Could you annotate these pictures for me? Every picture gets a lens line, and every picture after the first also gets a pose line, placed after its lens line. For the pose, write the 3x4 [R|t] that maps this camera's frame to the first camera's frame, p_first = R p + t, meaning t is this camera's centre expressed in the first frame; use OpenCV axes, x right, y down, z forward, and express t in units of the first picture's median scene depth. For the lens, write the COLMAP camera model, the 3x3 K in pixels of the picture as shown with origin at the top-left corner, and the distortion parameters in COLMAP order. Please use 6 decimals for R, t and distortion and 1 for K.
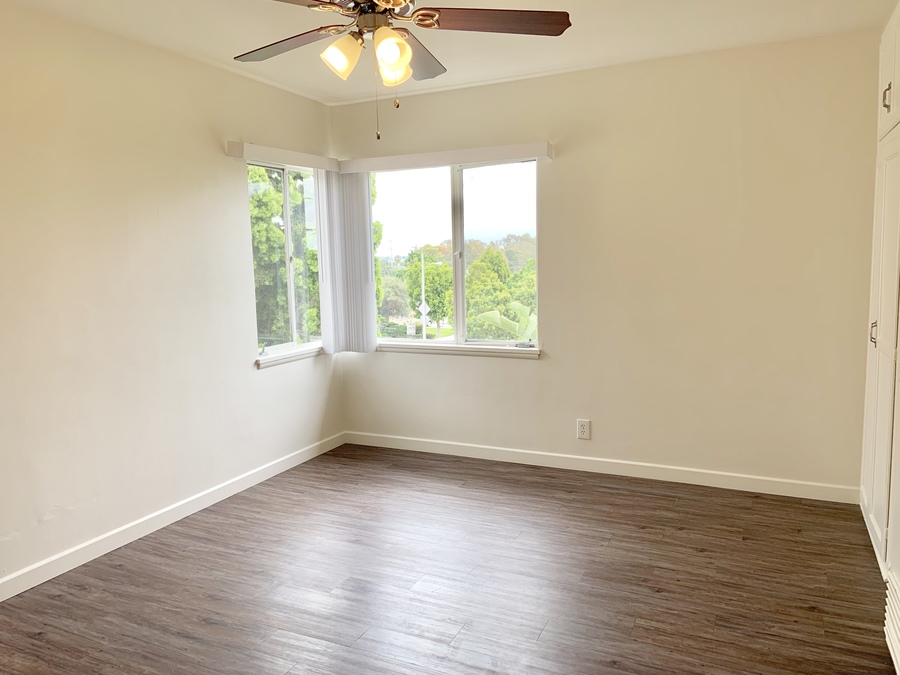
lens RADIAL K [[673.2, 0, 444.2], [0, 673.2, 331.1], [0, 0, 1]] dist [0.124155, -0.153127]
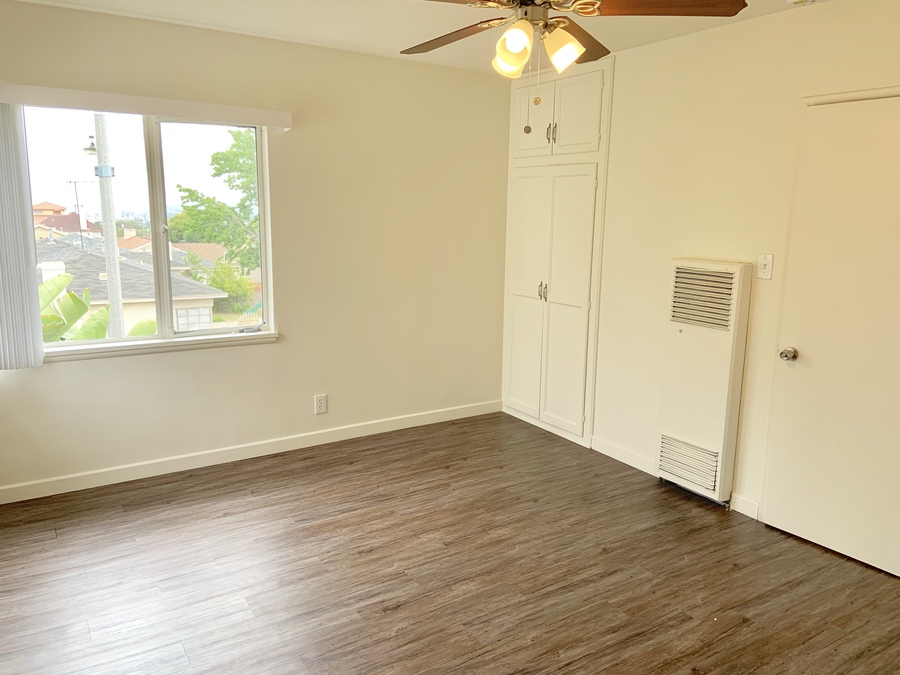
lens RADIAL K [[673.2, 0, 444.2], [0, 673.2, 331.1], [0, 0, 1]] dist [0.124155, -0.153127]
pose [[0.537433, -0.119834, 0.834749, -0.553652], [0.069404, 0.992780, 0.097836, -0.053611], [-0.840445, 0.005354, 0.541870, 0.301424]]
